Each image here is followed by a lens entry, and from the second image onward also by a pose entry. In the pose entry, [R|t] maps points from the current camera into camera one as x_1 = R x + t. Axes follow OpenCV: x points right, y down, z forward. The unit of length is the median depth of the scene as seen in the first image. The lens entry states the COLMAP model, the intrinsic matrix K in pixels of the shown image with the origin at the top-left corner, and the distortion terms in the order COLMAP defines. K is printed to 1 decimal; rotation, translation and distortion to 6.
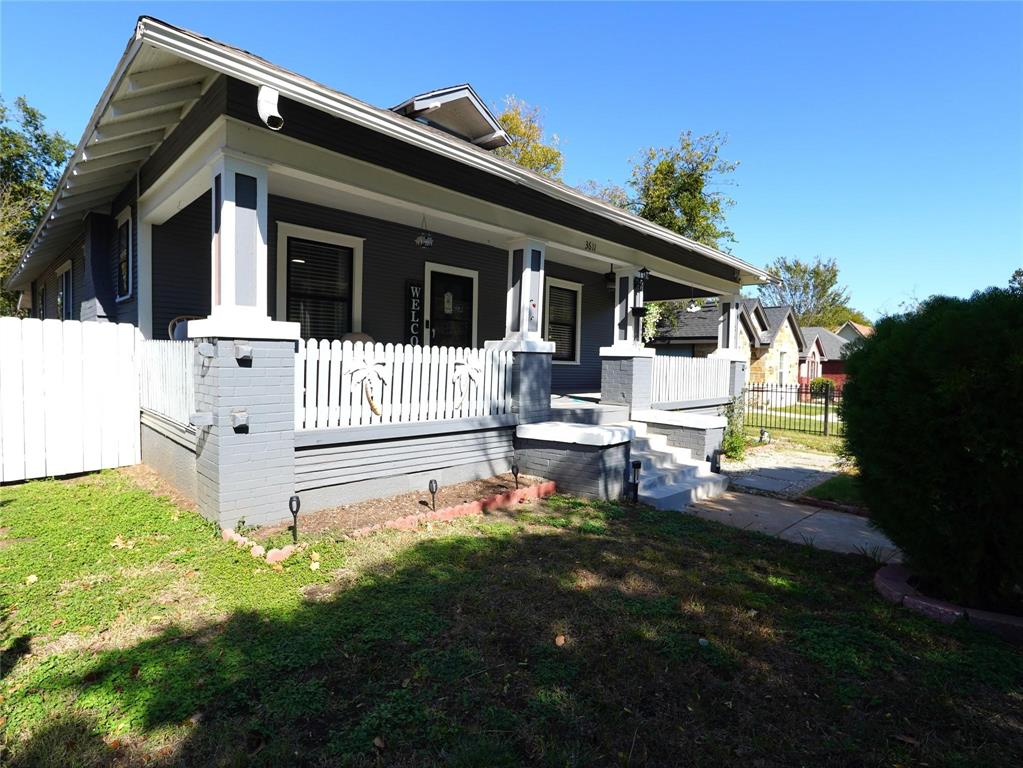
lens RADIAL K [[520.7, 0, 509.1], [0, 520.7, 383.8], [0, 0, 1]] dist [-0.016727, 0.001088]
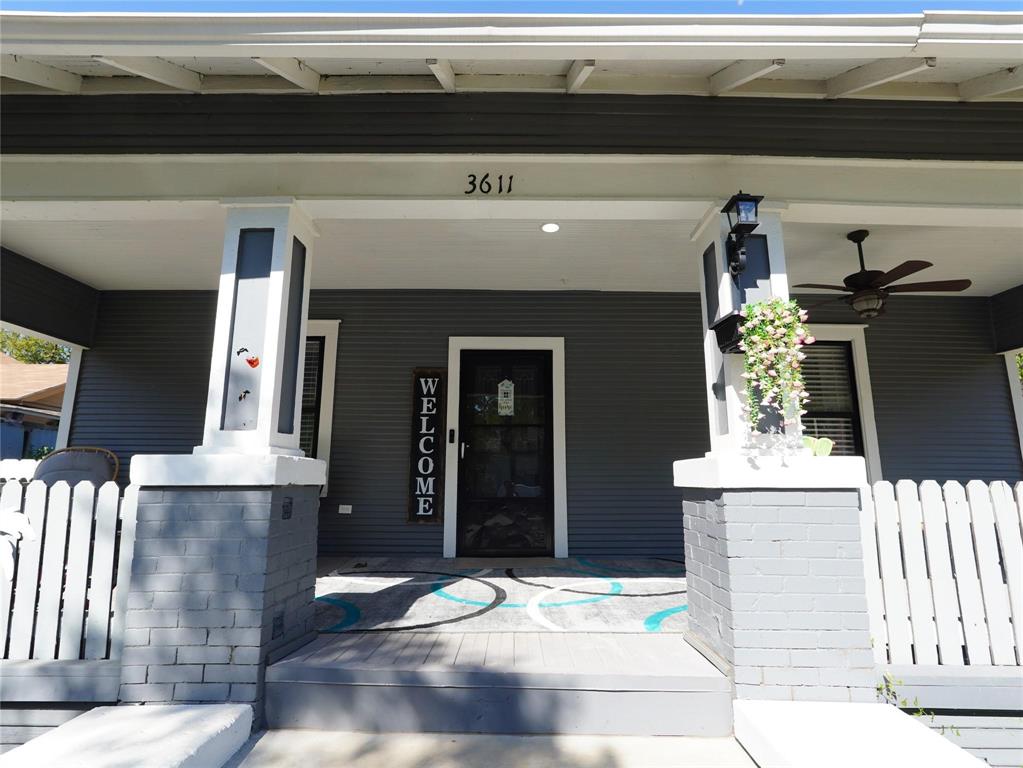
lens RADIAL K [[520.7, 0, 509.1], [0, 520.7, 383.8], [0, 0, 1]] dist [-0.016727, 0.001088]
pose [[0.698884, -0.151598, -0.698984, 0.345865], [-0.019786, 0.972807, -0.230769, -0.038690], [0.714961, 0.175110, 0.676880, 0.682436]]
